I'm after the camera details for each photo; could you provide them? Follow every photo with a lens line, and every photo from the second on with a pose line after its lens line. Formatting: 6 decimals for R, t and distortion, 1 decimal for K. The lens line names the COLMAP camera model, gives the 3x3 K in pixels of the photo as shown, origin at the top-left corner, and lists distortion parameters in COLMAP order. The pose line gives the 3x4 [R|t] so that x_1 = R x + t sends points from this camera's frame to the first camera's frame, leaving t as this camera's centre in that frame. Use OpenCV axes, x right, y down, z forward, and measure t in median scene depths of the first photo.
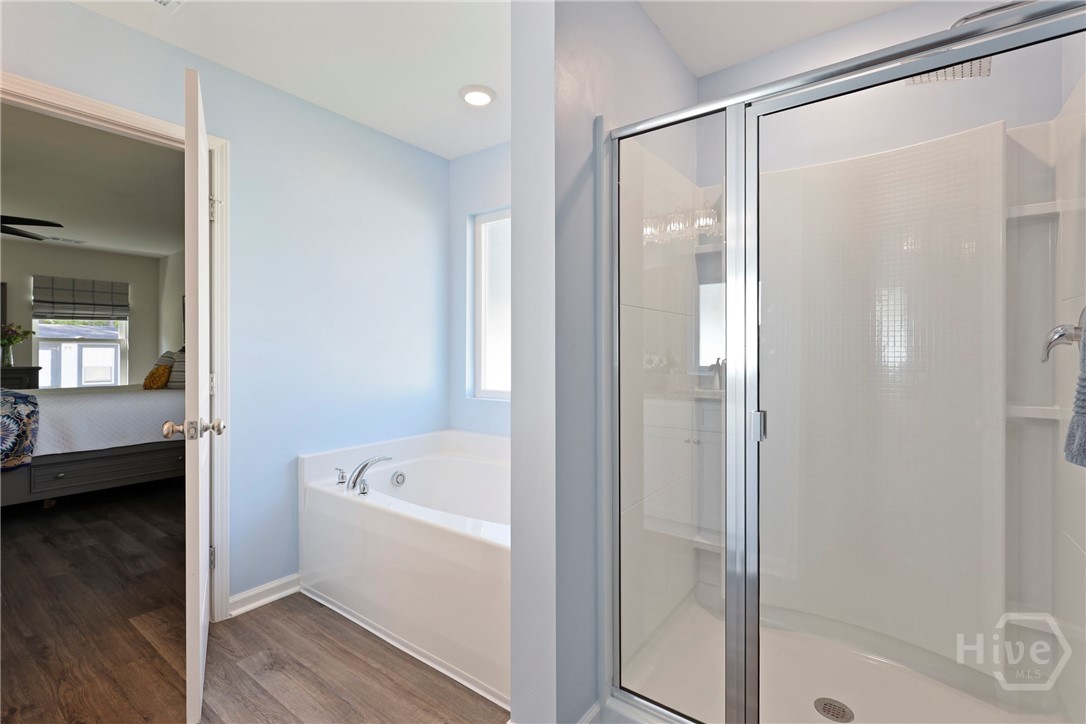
lens RADIAL K [[490.9, 0, 542.7], [0, 490.9, 358.3], [0, 0, 1]] dist [-0.003056, 0.000494]
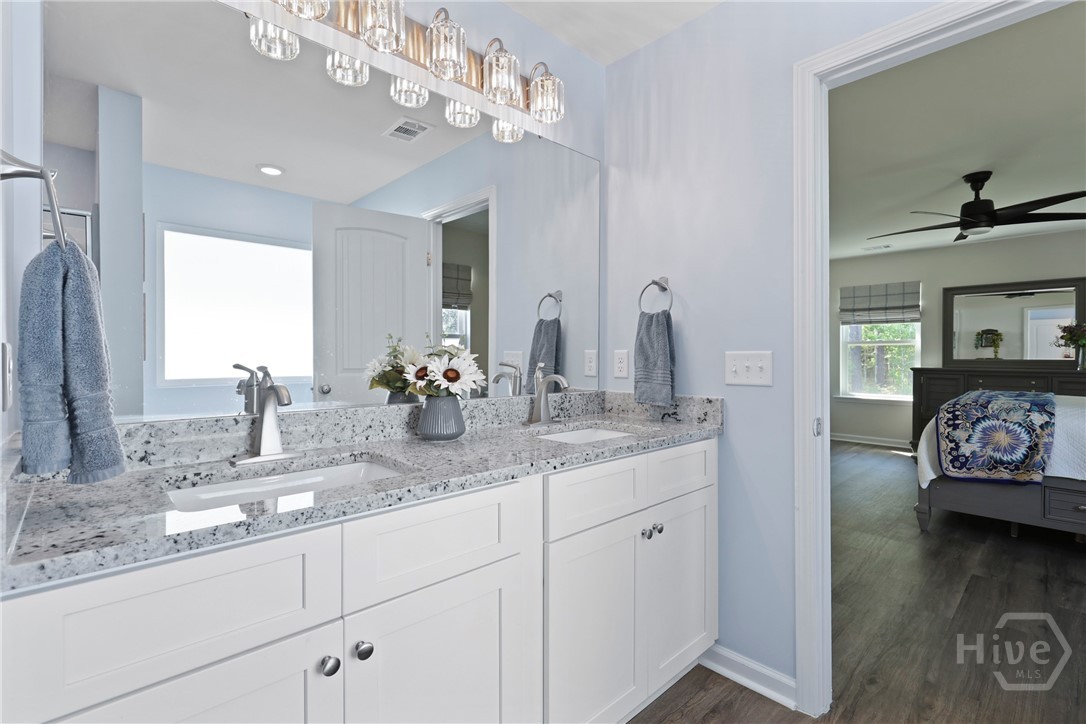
lens RADIAL K [[490.9, 0, 542.7], [0, 490.9, 358.3], [0, 0, 1]] dist [-0.003056, 0.000494]
pose [[-0.185566, 0.006060, -0.982613, -0.044986], [-0.006453, 0.999952, 0.007385, -0.003515], [0.982611, 0.007711, -0.185518, 0.300525]]
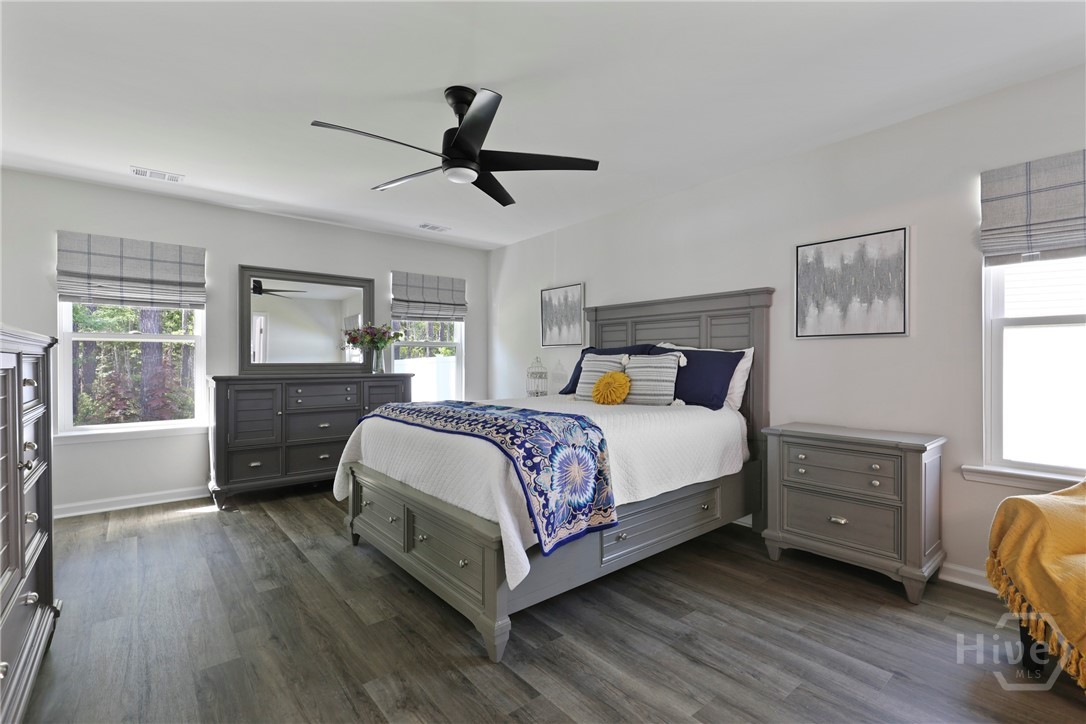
lens RADIAL K [[490.9, 0, 542.7], [0, 490.9, 358.3], [0, 0, 1]] dist [-0.003056, 0.000494]
pose [[0.972149, -0.002433, -0.234353, -0.982669], [-0.001037, 0.999892, -0.014684, 0.007722], [0.234363, 0.014518, 0.972041, 0.339862]]
